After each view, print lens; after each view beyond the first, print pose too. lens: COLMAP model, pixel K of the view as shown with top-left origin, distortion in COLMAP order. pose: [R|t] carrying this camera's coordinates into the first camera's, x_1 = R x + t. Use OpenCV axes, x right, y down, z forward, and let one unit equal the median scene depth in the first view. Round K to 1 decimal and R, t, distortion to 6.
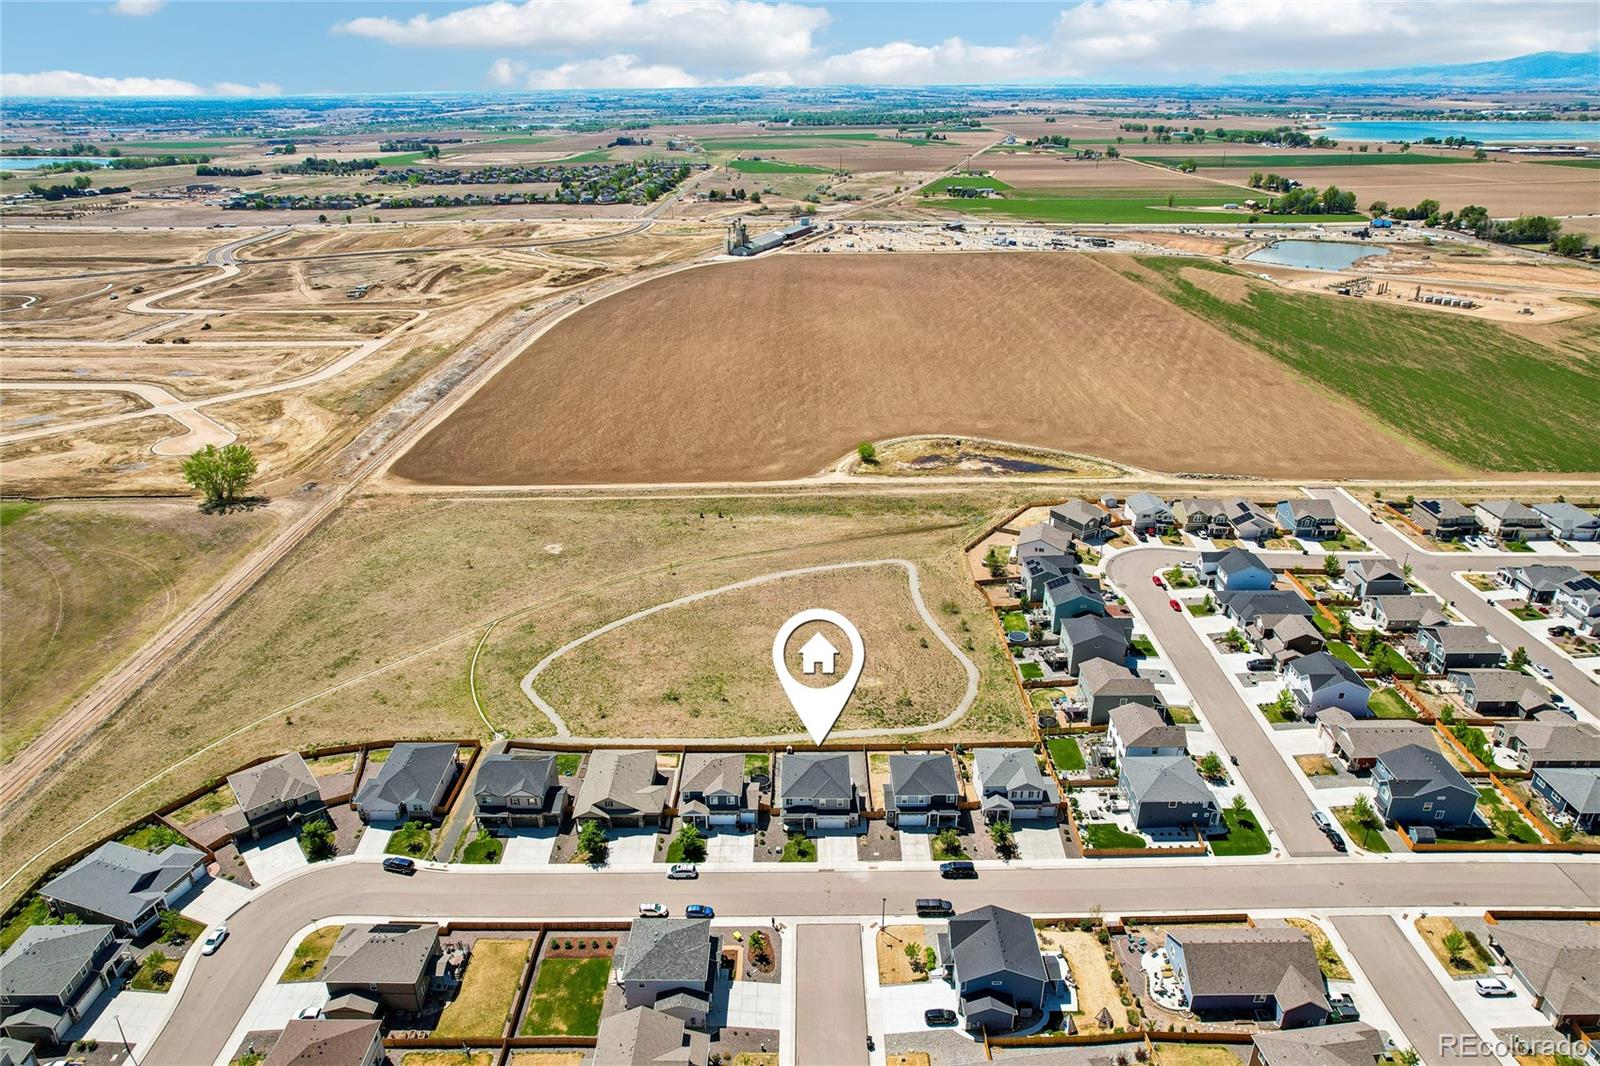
lens RADIAL K [[1027.0, 0, 800.0], [0, 1027.0, 533.0], [0, 0, 1]] dist [-0.079892, 0.072907]
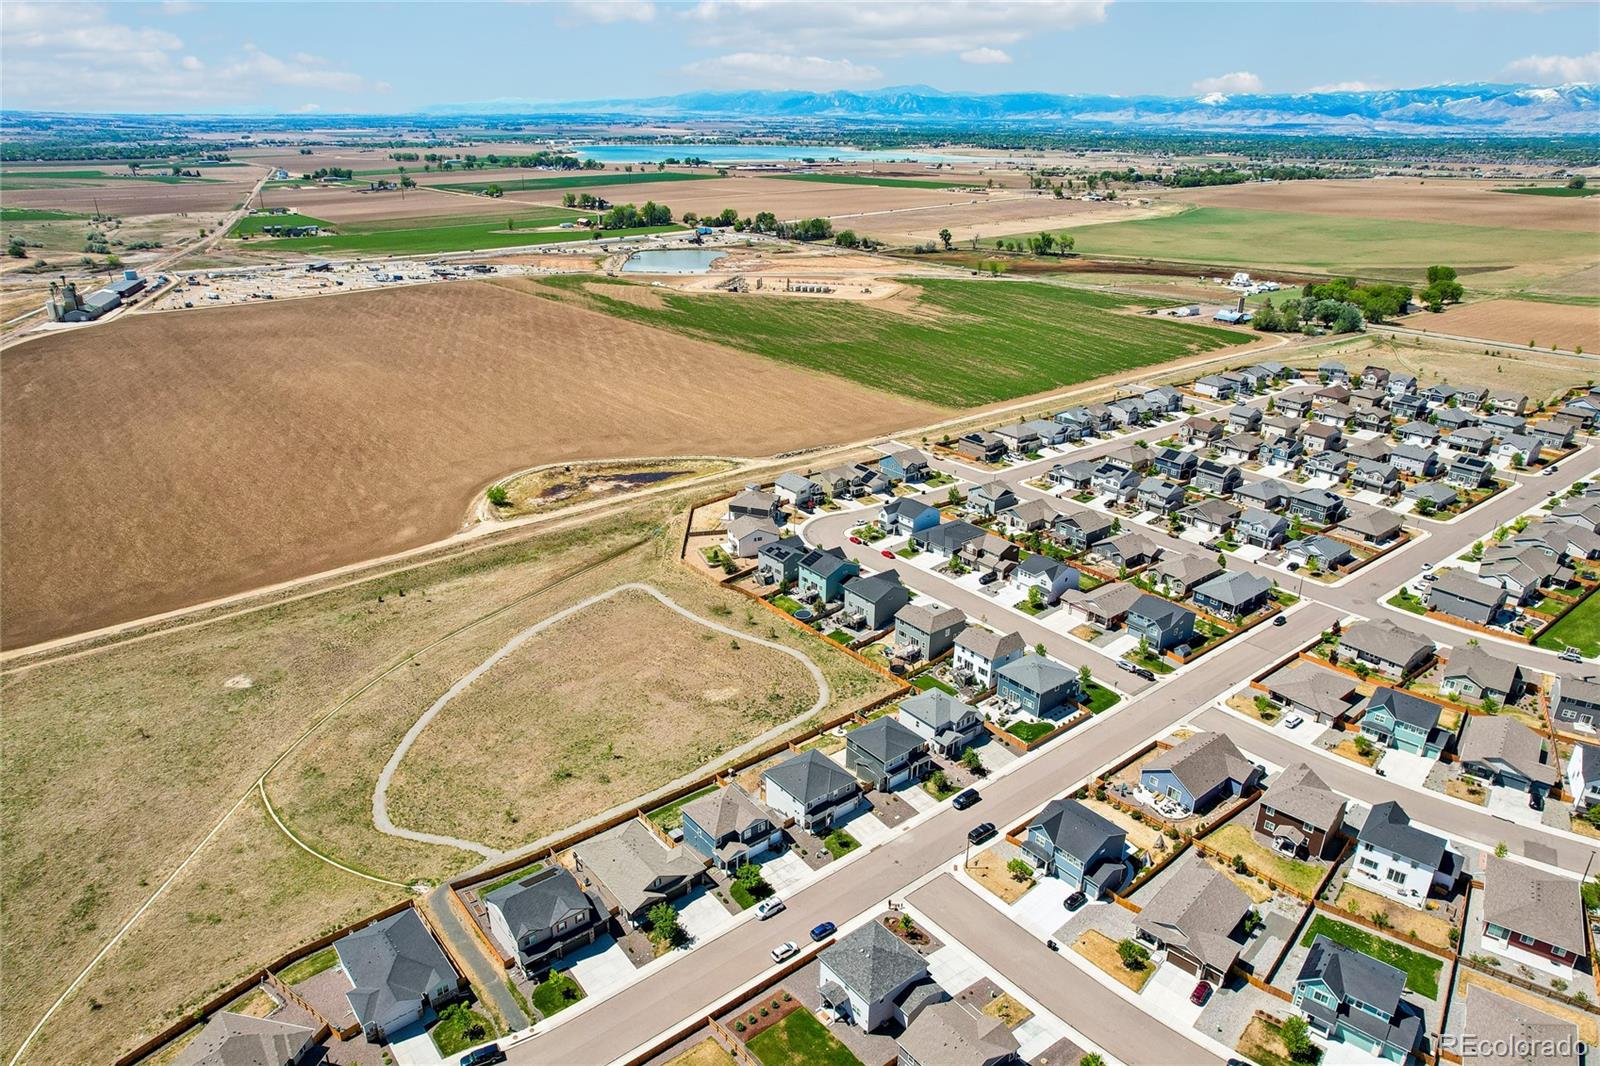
lens RADIAL K [[1027.0, 0, 800.0], [0, 1027.0, 533.0], [0, 0, 1]] dist [-0.079892, 0.072907]
pose [[0.778560, -0.226861, 0.585131, -0.336121], [0.241431, 0.968892, 0.054407, -0.035324], [-0.579271, 0.098909, 0.809112, 0.093281]]
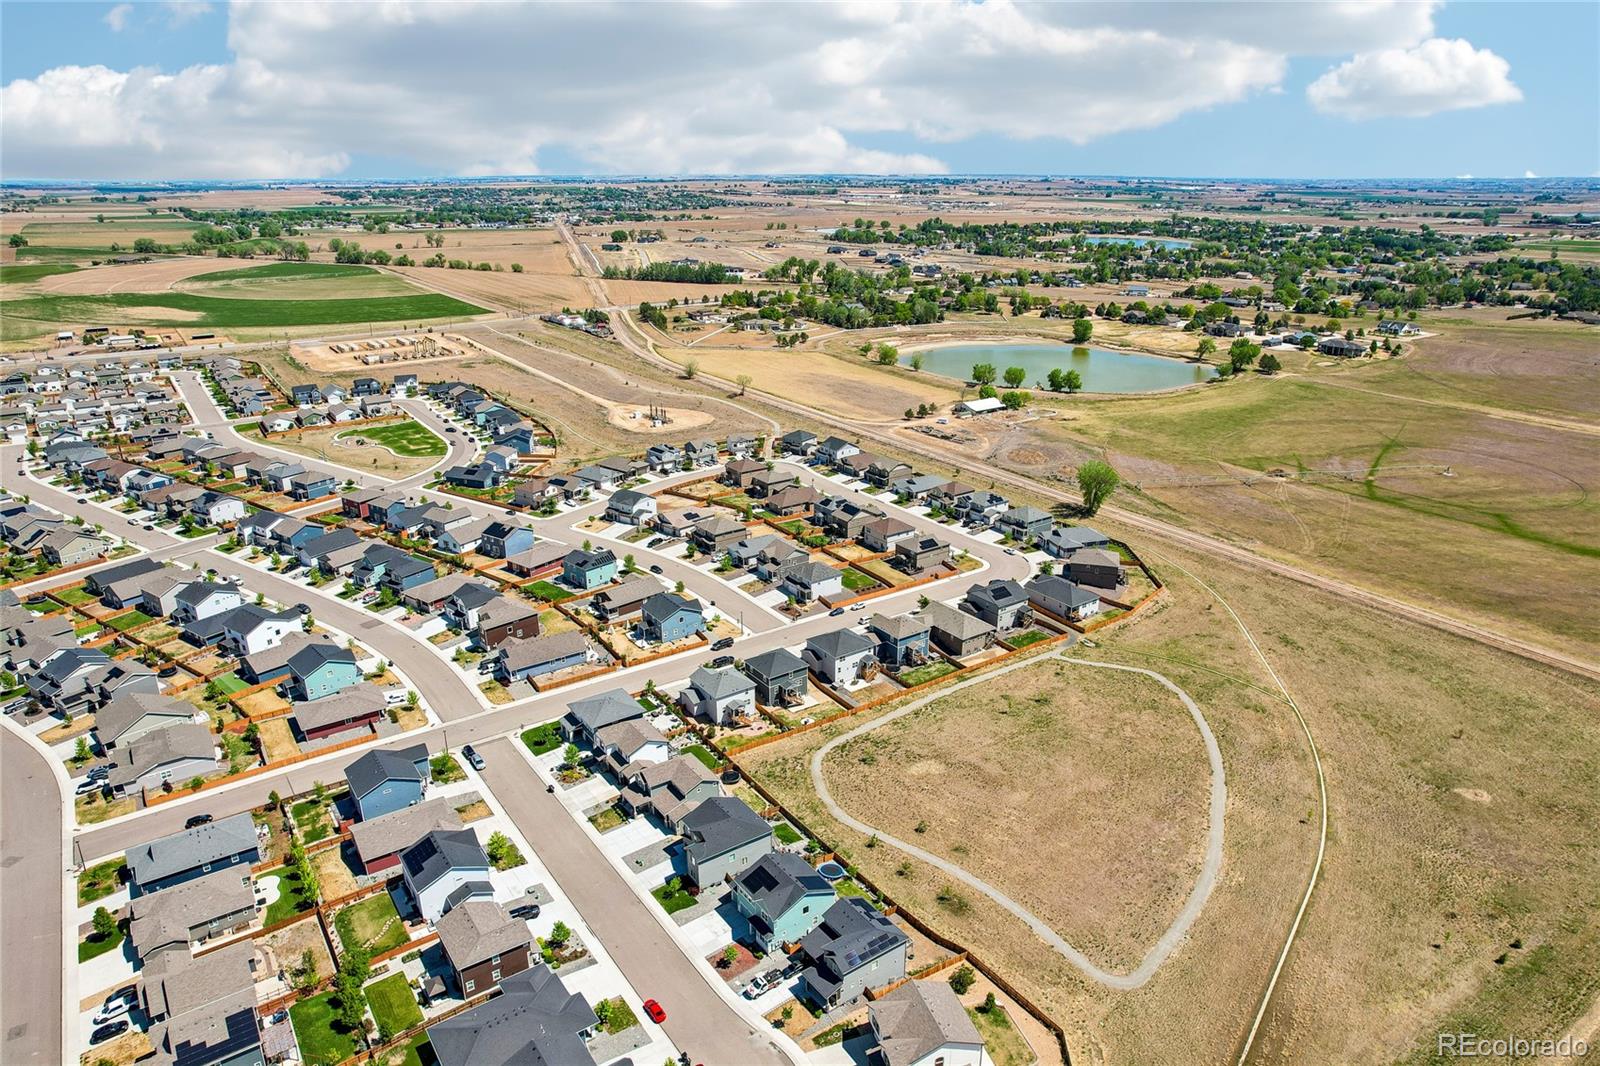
lens RADIAL K [[1027.0, 0, 800.0], [0, 1027.0, 533.0], [0, 0, 1]] dist [-0.079892, 0.072907]
pose [[-0.819225, 0.203783, -0.536044, 0.484169], [-0.222927, 0.748054, 0.625075, -0.455916], [0.528370, 0.631576, -0.567395, 1.040168]]
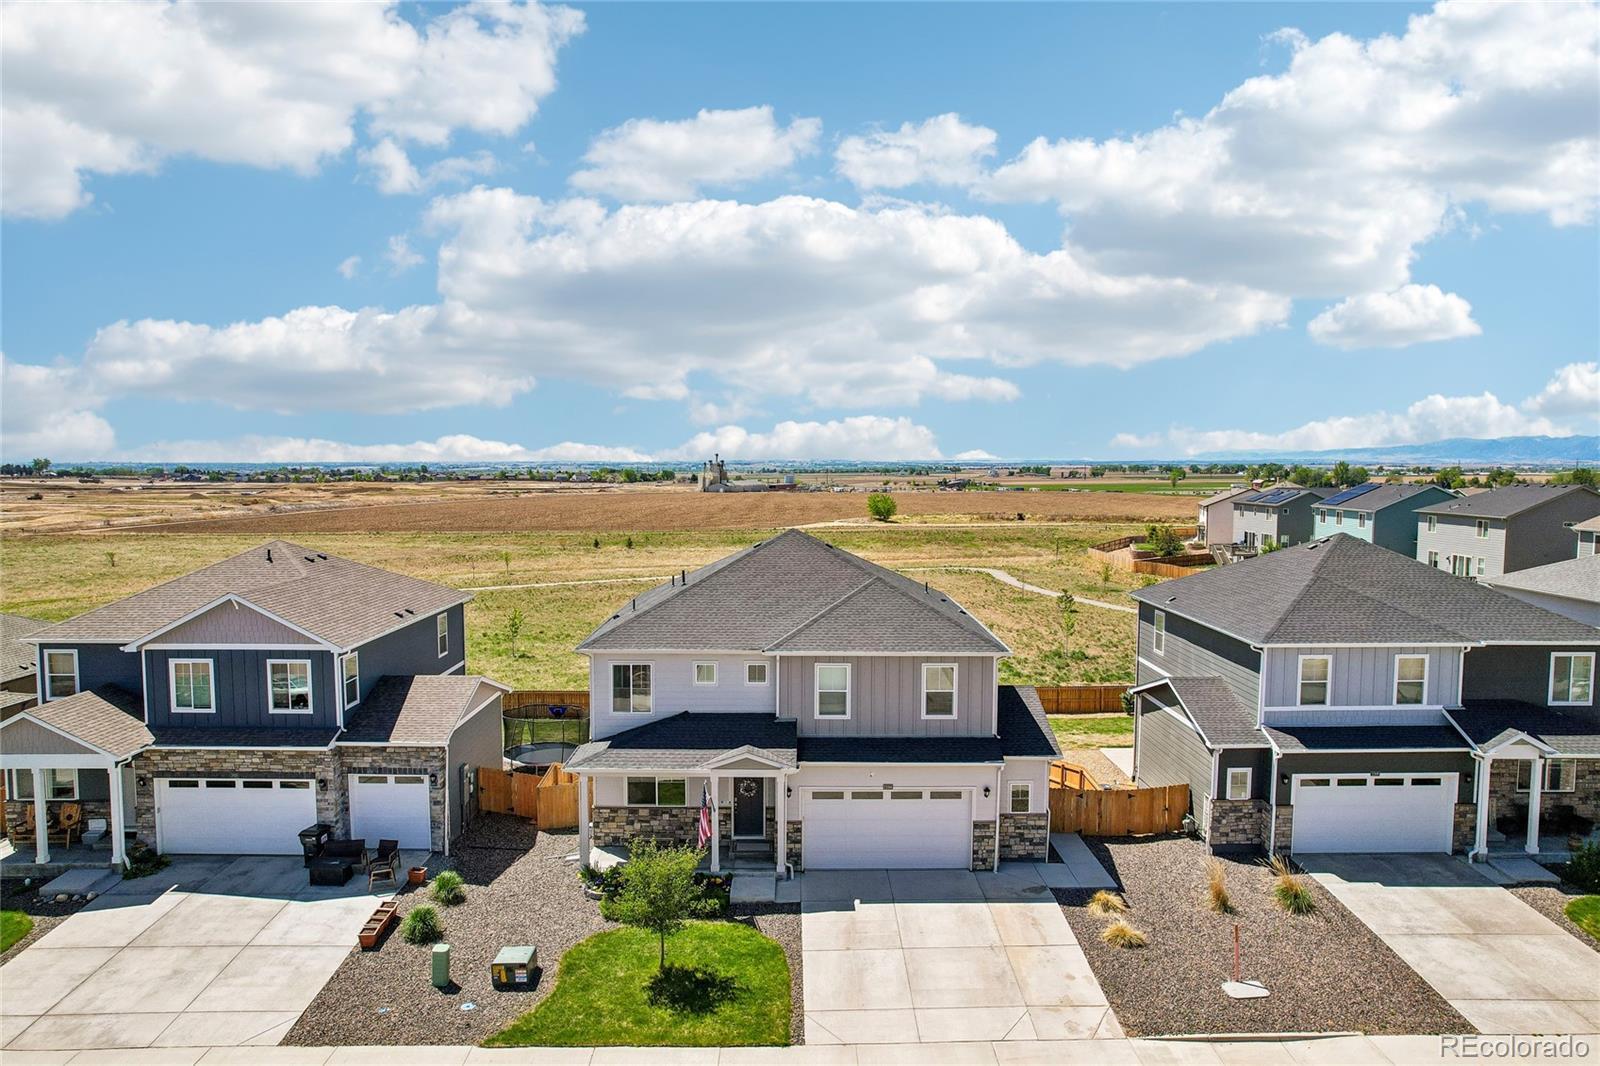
lens RADIAL K [[1027.0, 0, 800.0], [0, 1027.0, 533.0], [0, 0, 1]] dist [-0.079892, 0.072907]
pose [[0.999912, 0.005155, 0.012242, 0.008907], [-0.000697, 0.940711, -0.339209, 0.179549], [-0.013264, 0.339171, 0.940631, 0.508002]]
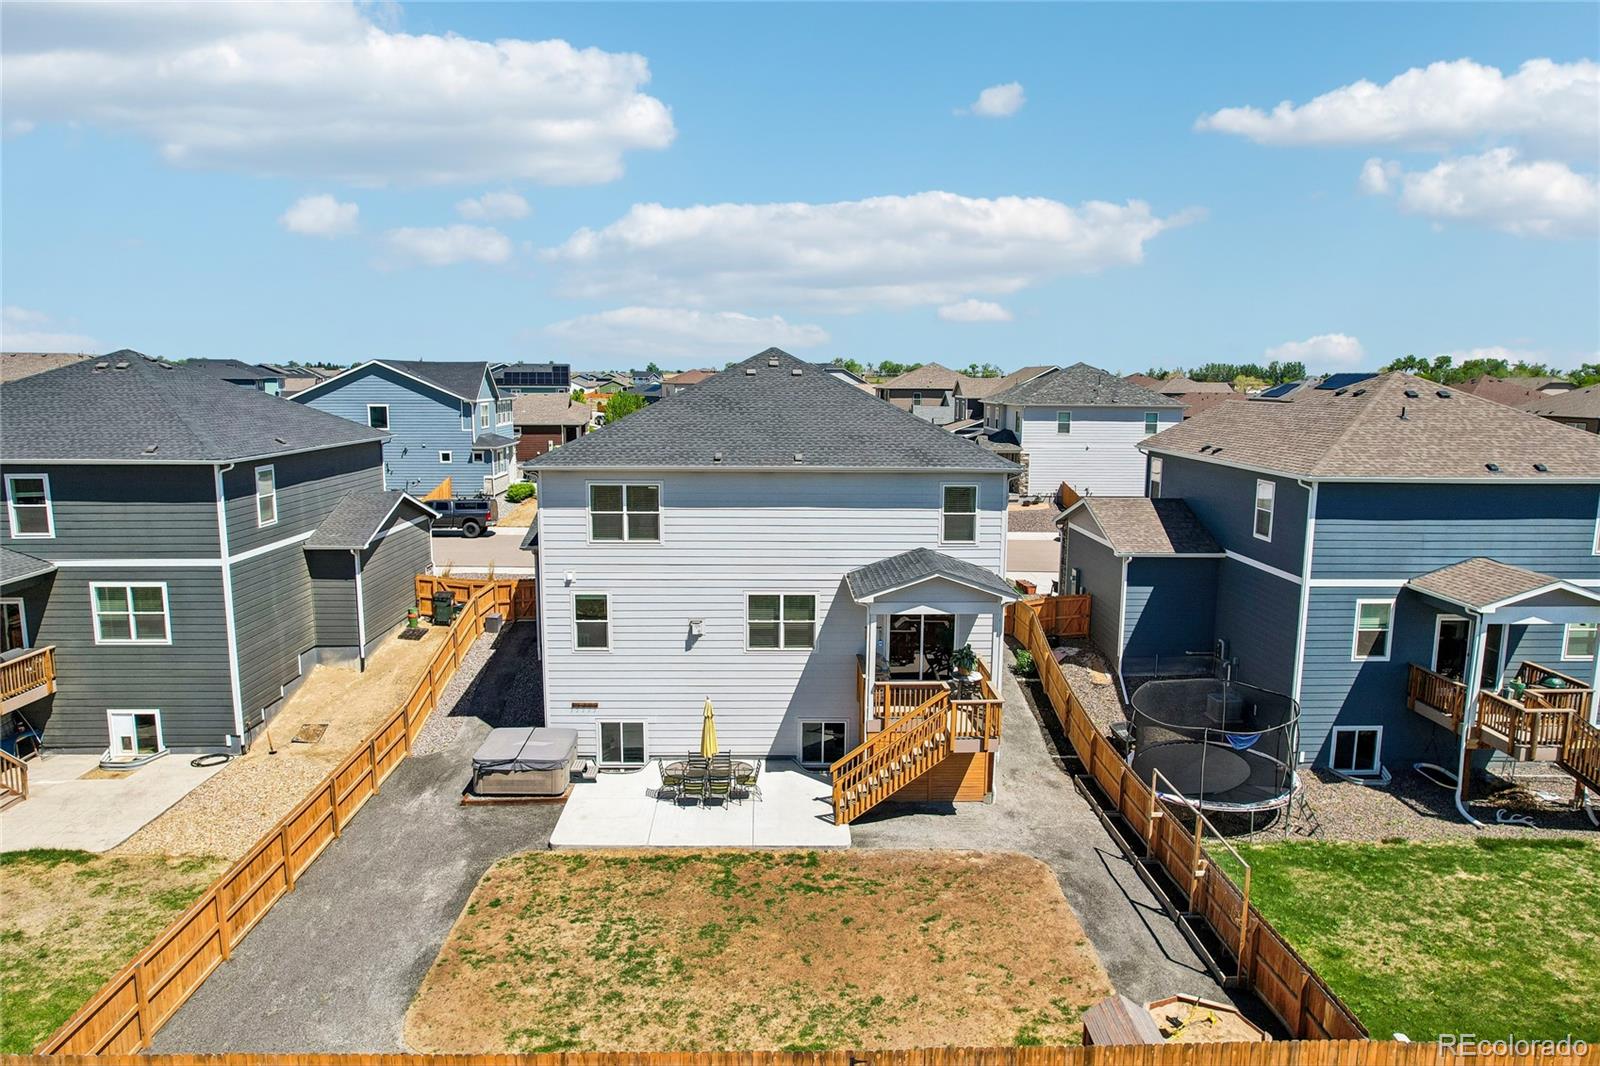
lens RADIAL K [[1027.0, 0, 800.0], [0, 1027.0, 533.0], [0, 0, 1]] dist [-0.079892, 0.072907]
pose [[-0.999489, 0.007145, -0.031171, 0.010143], [-0.010649, 0.844726, 0.535093, 0.099372], [0.030155, 0.535151, -0.844218, 0.717725]]
